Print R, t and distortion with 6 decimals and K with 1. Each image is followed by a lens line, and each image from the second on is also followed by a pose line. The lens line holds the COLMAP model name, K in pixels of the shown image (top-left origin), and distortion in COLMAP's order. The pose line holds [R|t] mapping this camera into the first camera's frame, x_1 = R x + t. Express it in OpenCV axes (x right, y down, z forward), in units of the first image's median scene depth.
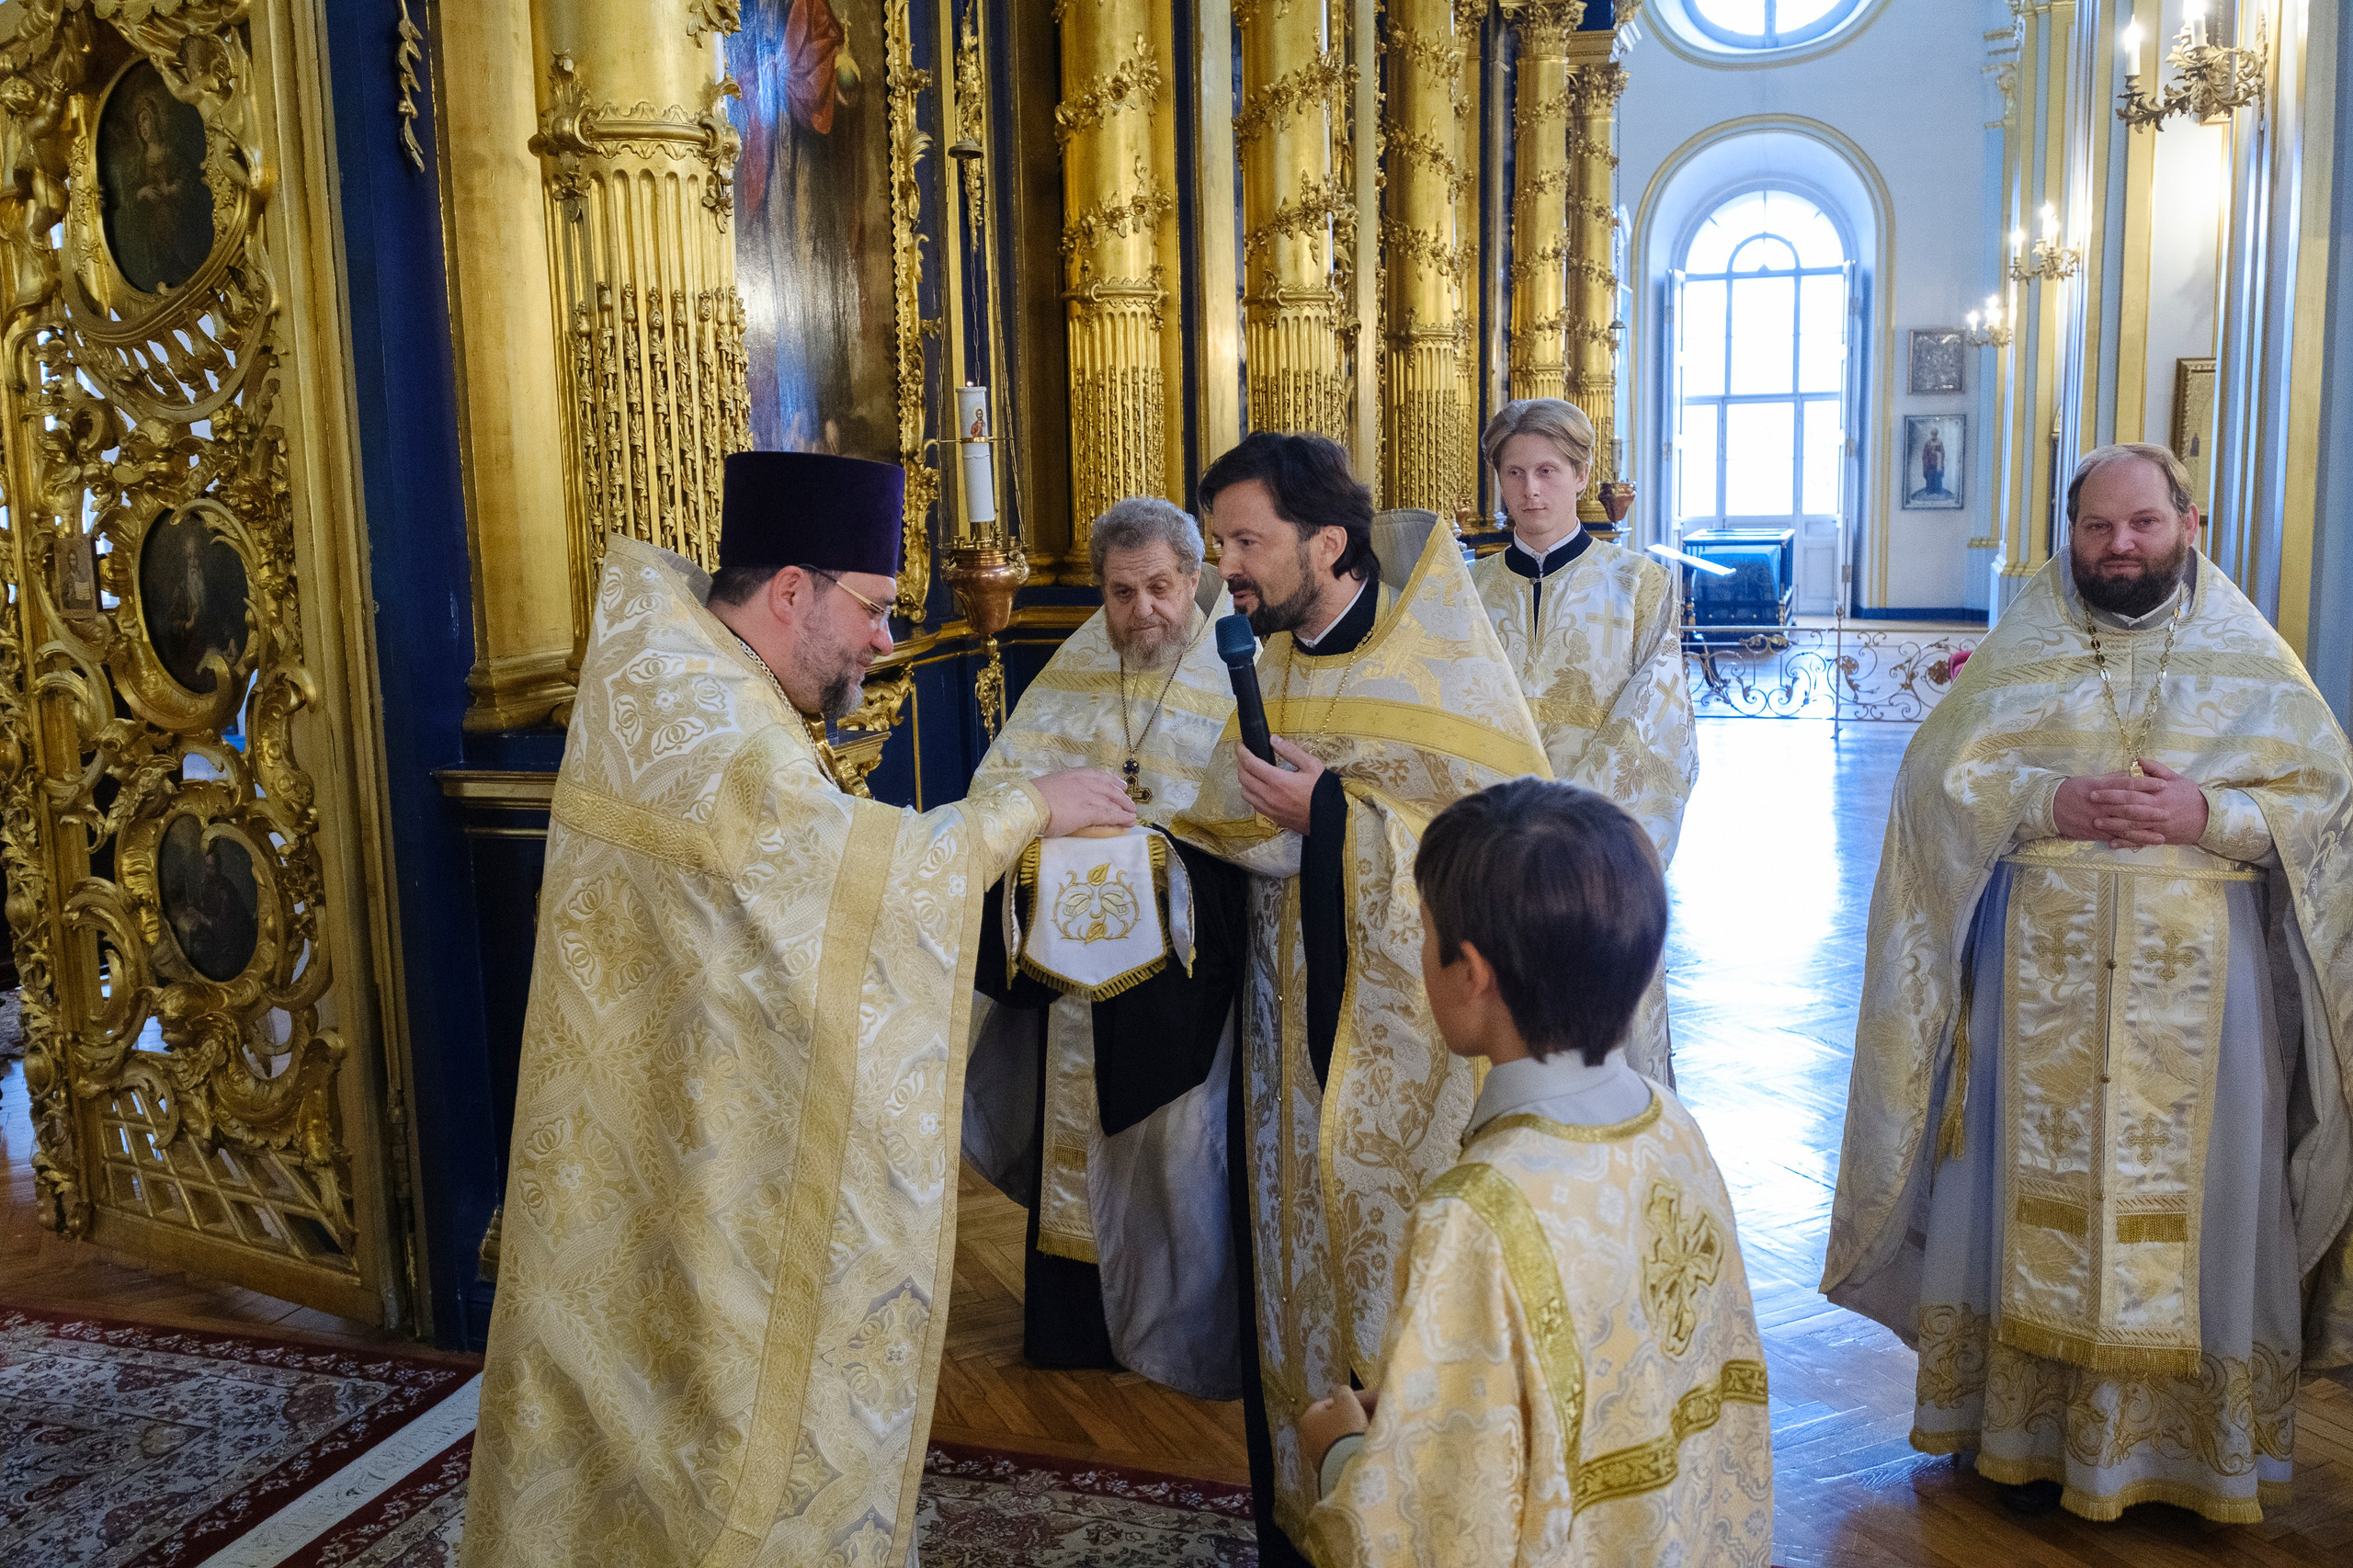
lens RADIAL K [[1977.0, 0, 1176.5], [0, 1977.0, 784.0], [0, 0, 1]] dist [0.000640, -0.001481]
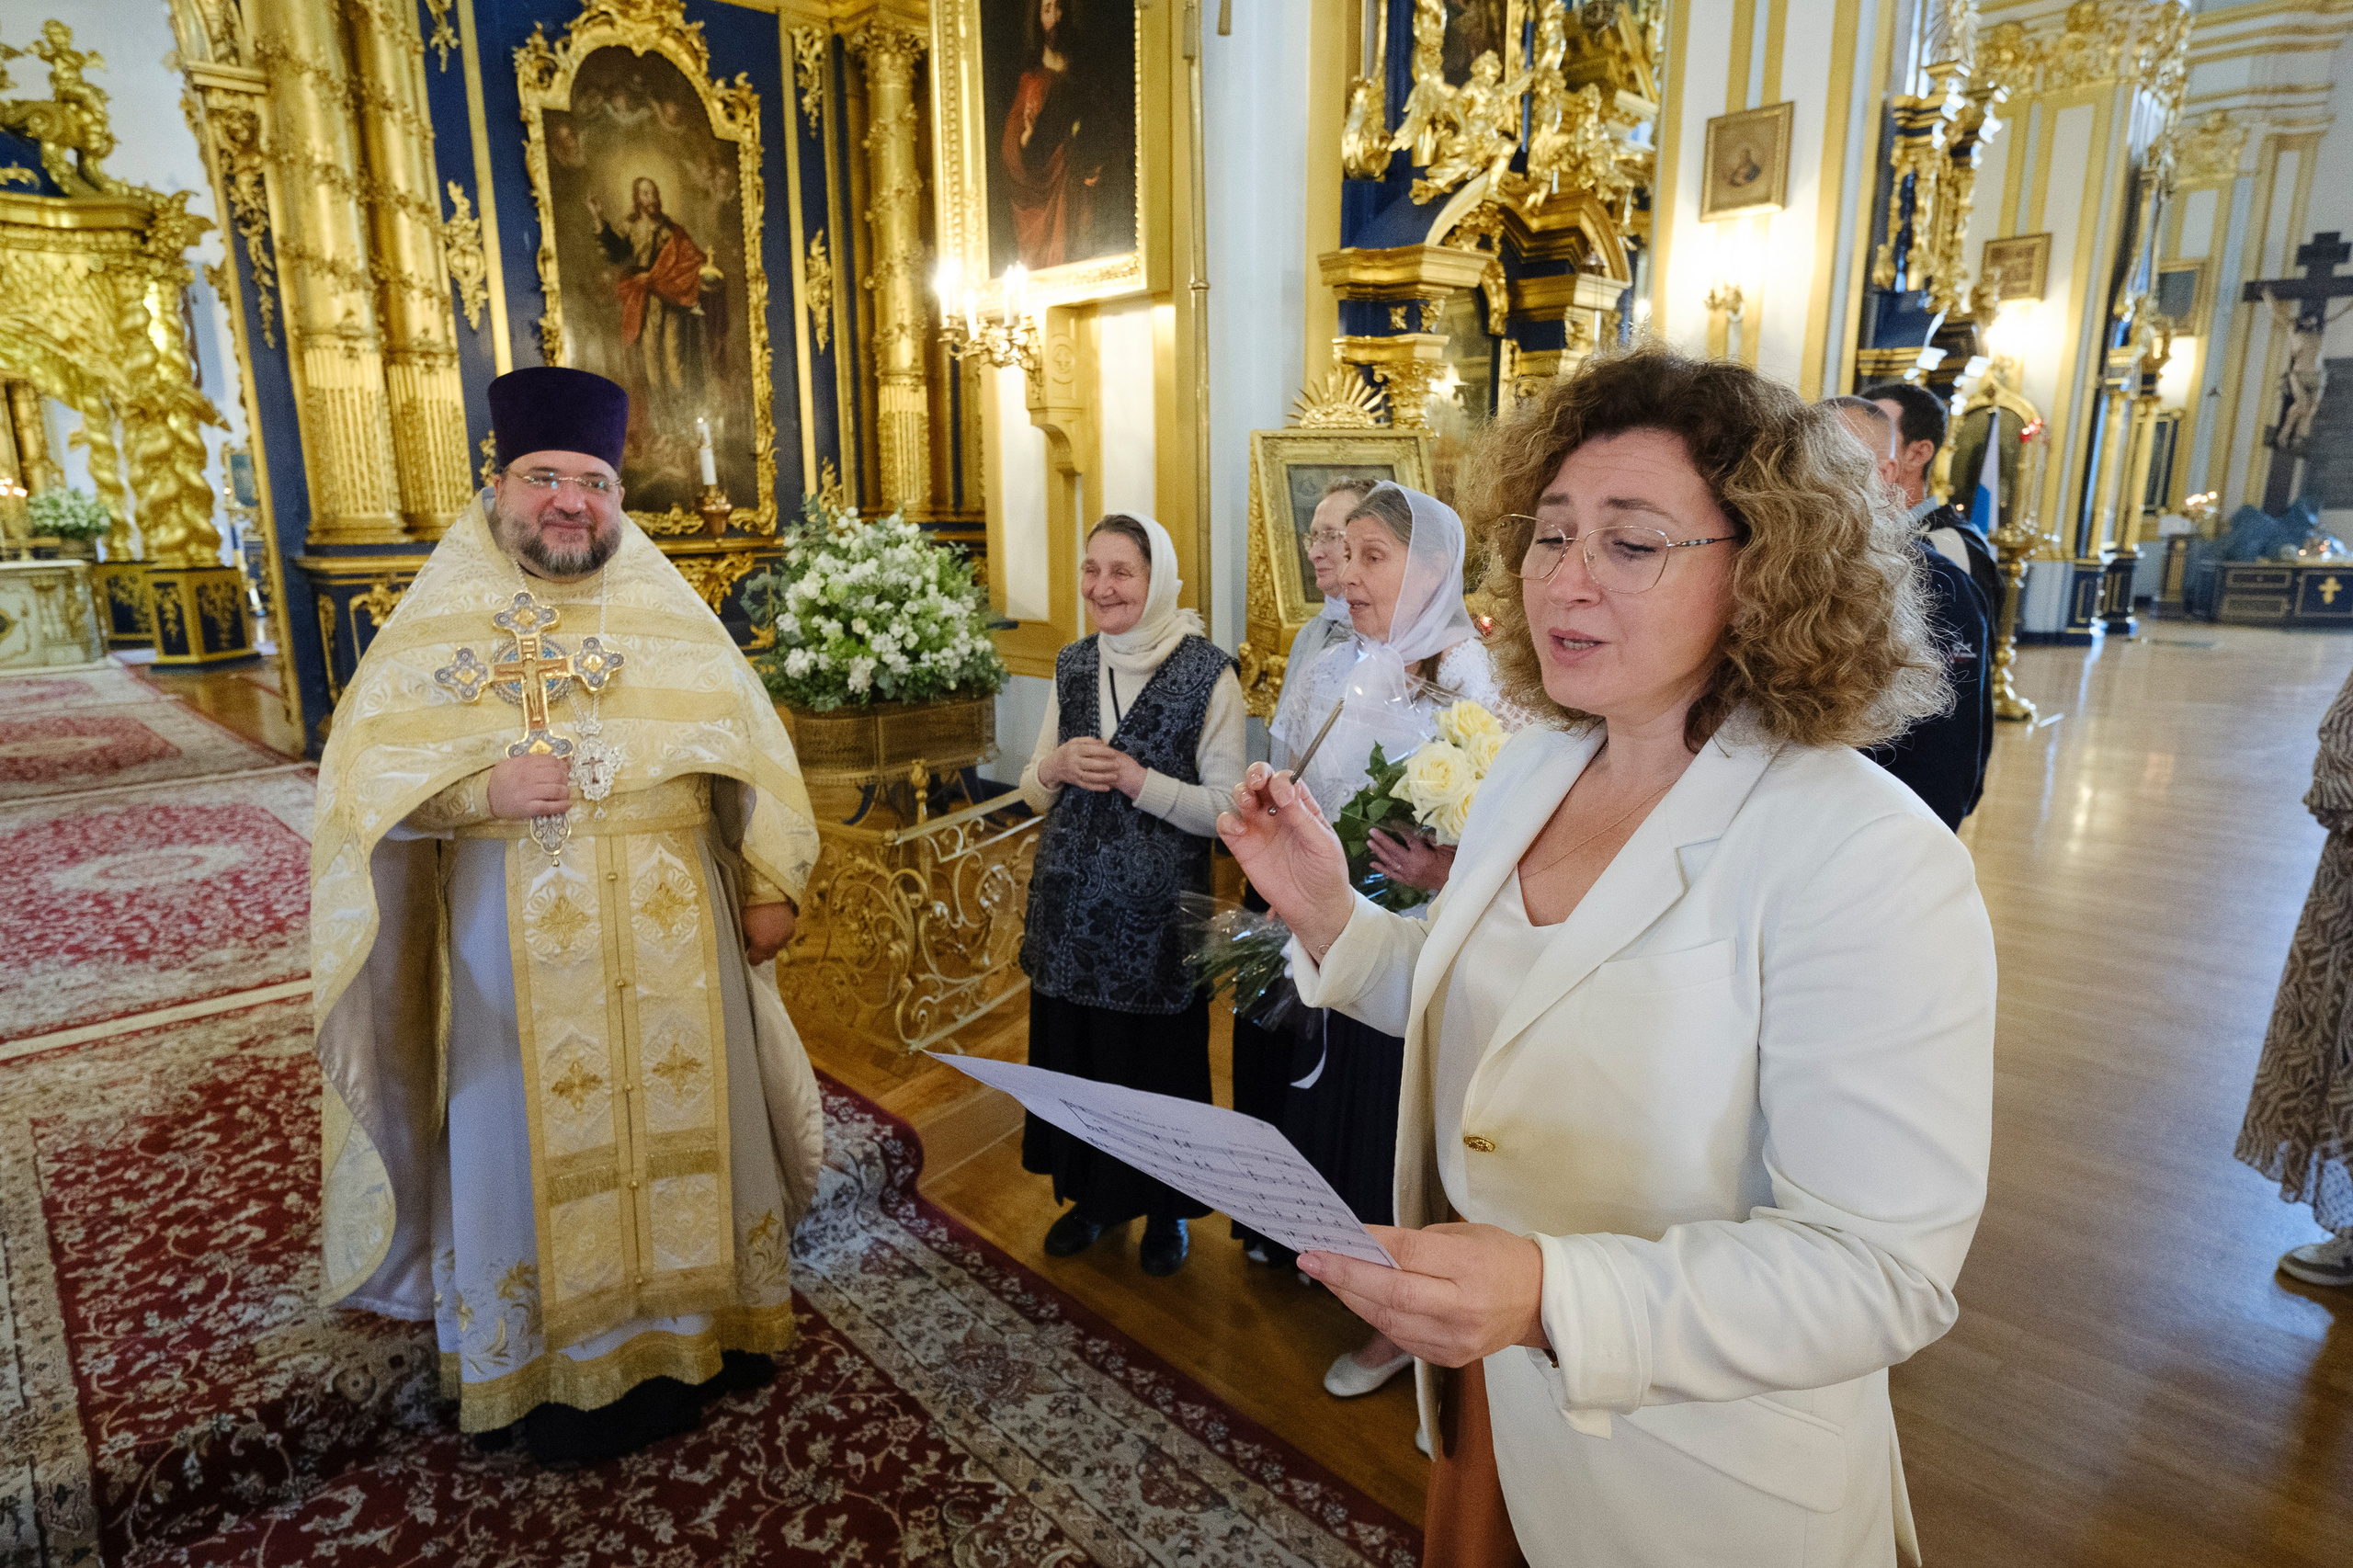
lens RADIAL K [[1346.3, 0, 1116.0], [0, 1346.3, 781.1], [0, 0, 1]] dist [0.012336, -0.001295]
pose [[0.881559, 0.109742, -0.459141, 0.918600], [-0.081769, 0.993400, 0.080441, 0.033658], [0.464939, -0.033370, 0.884714, -0.114586]]
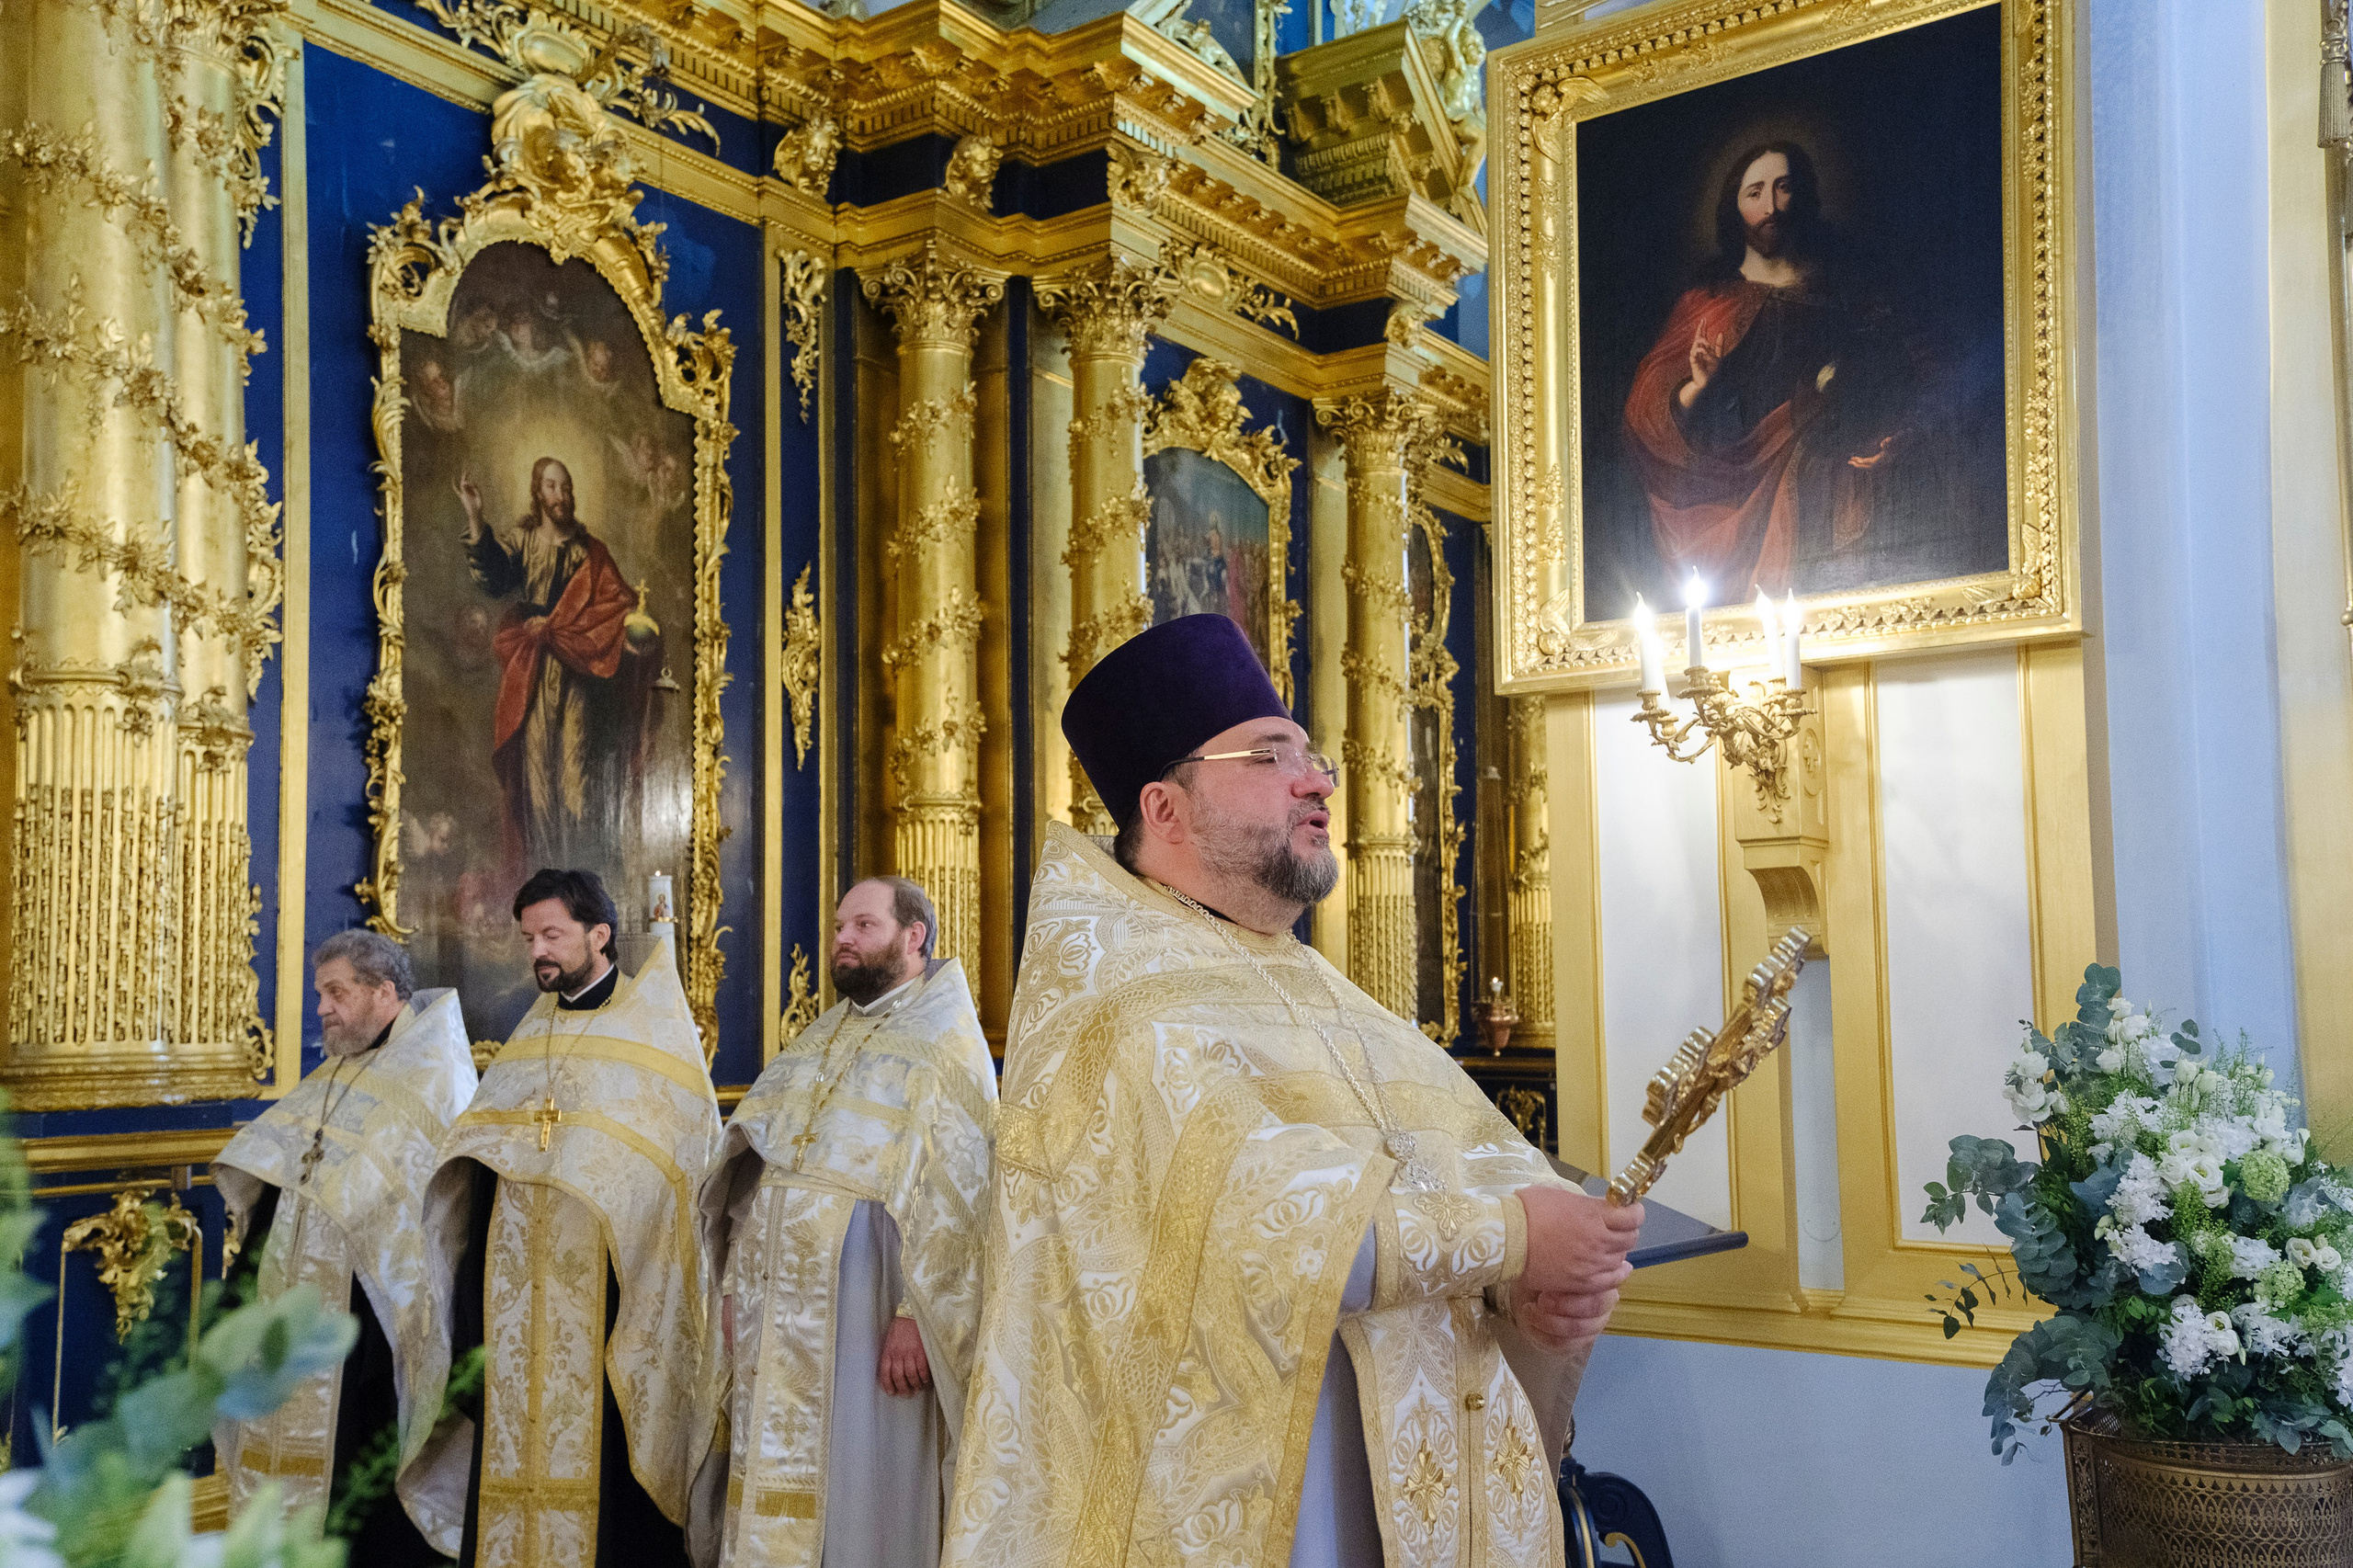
lens RADIAL K [[2151.8, 0, 1180.0], [0, 2151.8, 858.7], [0, 0, 1]] dist [0.149389, 0.003170]
pose [[0.964254, -0.008650, -0.264839, 0.482593], [-0.051988, 0.973867, -0.221090, 0.054462], [0.259830, 0.226955, 0.938605, -0.131800]]
